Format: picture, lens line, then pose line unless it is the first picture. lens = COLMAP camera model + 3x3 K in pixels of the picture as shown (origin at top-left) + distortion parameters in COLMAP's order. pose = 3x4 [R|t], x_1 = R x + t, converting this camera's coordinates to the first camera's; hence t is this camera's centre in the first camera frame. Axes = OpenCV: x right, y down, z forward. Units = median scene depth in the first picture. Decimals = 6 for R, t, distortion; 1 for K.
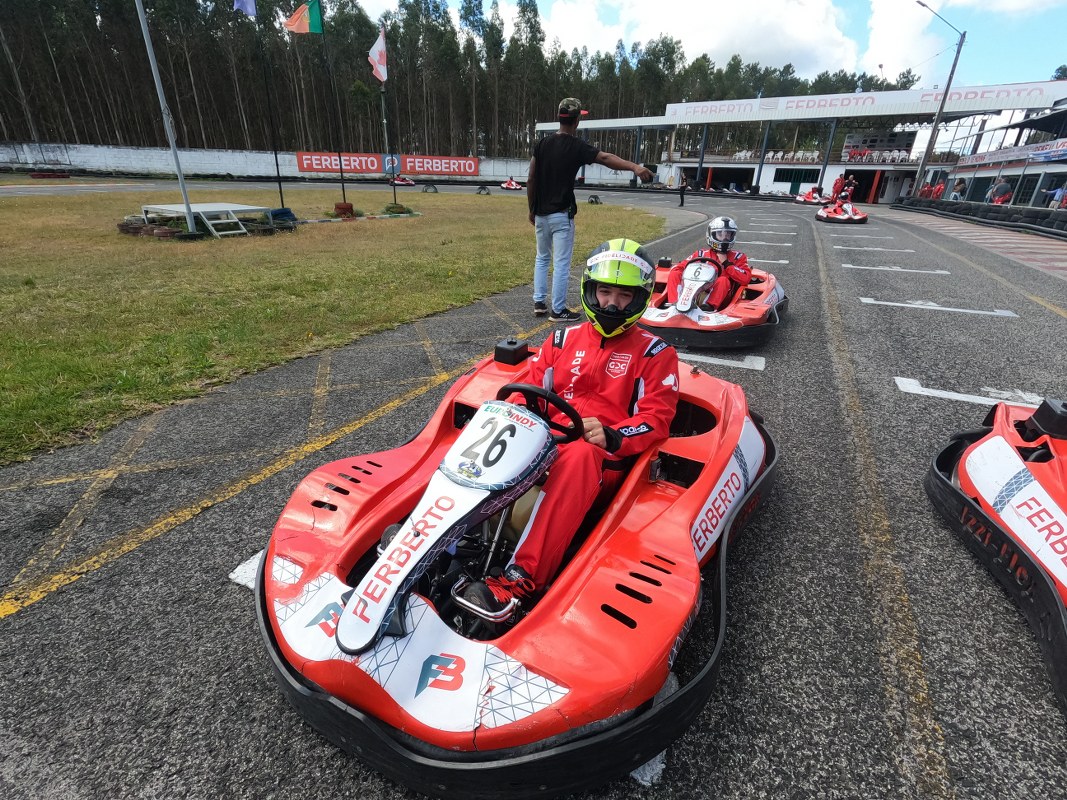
lens RADIAL K [[510.7, 0, 530.0], [0, 510.7, 401.2], [0, 0, 1]] dist [0.004609, -0.000571]
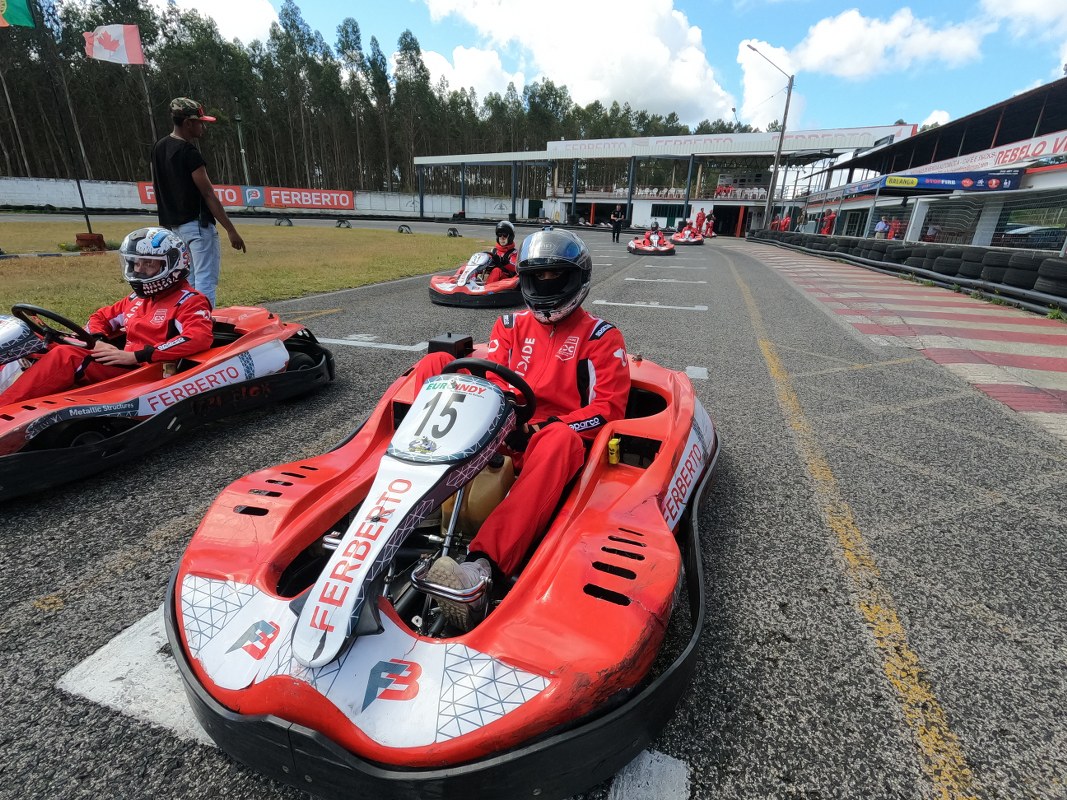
lens RADIAL K [[510.7, 0, 530.0], [0, 510.7, 402.5], [0, 0, 1]] dist [0.004609, -0.000571]
pose [[0.988985, -0.048224, 0.139940, 0.077203], [0.056697, 0.996751, -0.057208, -0.013333], [-0.136726, 0.064513, 0.988506, 0.045619]]
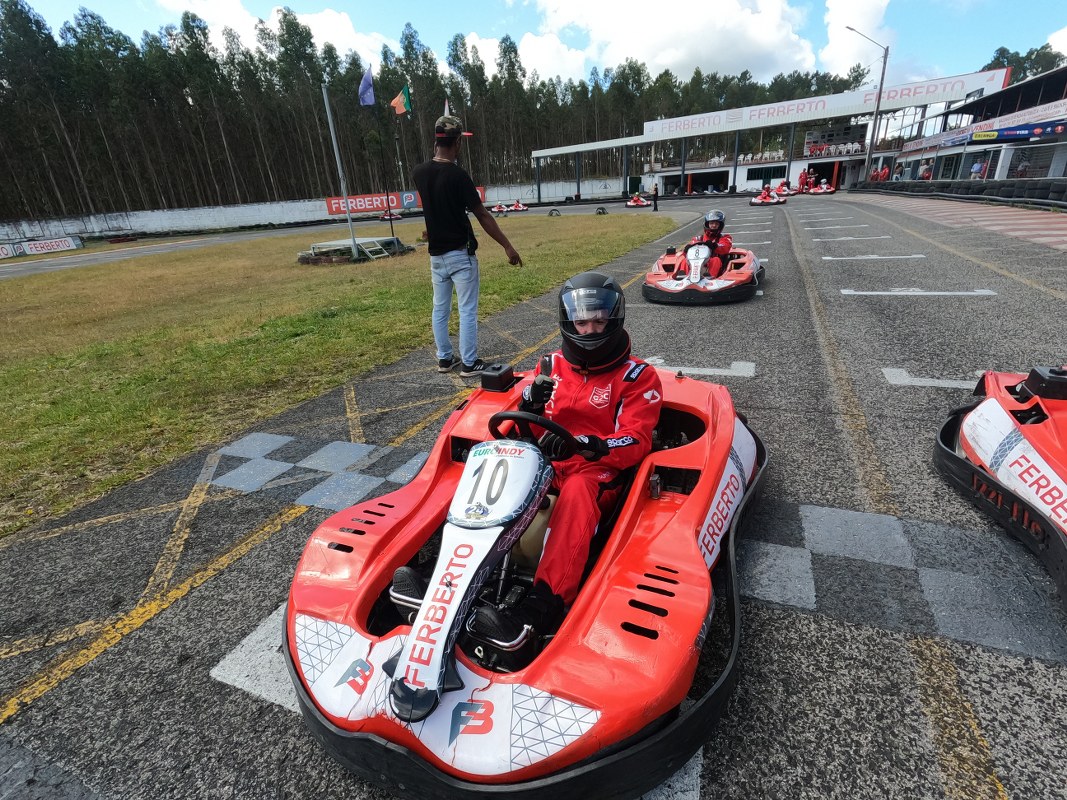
lens RADIAL K [[510.7, 0, 529.7], [0, 510.7, 403.3], [0, 0, 1]] dist [0.004609, -0.000571]
pose [[0.994411, -0.105344, 0.007019, -0.062380], [0.105517, 0.993899, -0.032120, 0.047266], [-0.003593, 0.032681, 0.999459, -0.115376]]
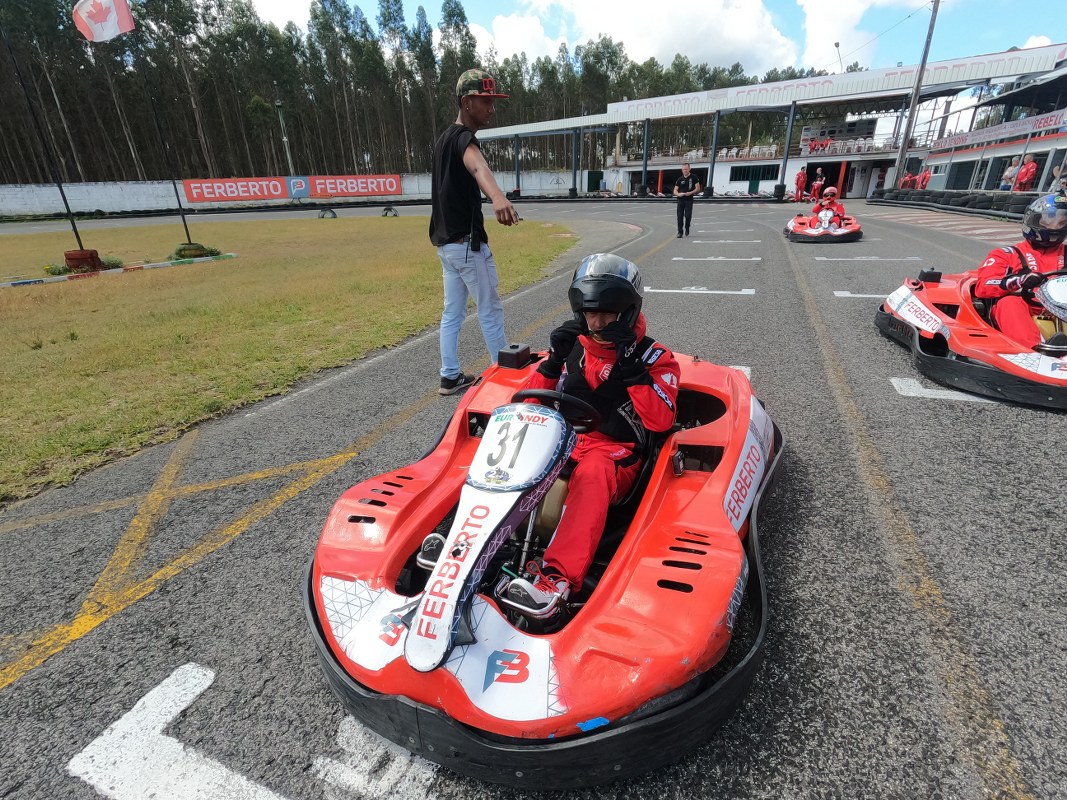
lens RADIAL K [[510.7, 0, 530.2], [0, 510.7, 400.4], [0, 0, 1]] dist [0.004609, -0.000571]
pose [[0.996479, -0.075512, 0.036445, 0.066128], [0.076371, 0.996820, -0.022757, -0.052775], [-0.034610, 0.025461, 0.999077, 0.126510]]
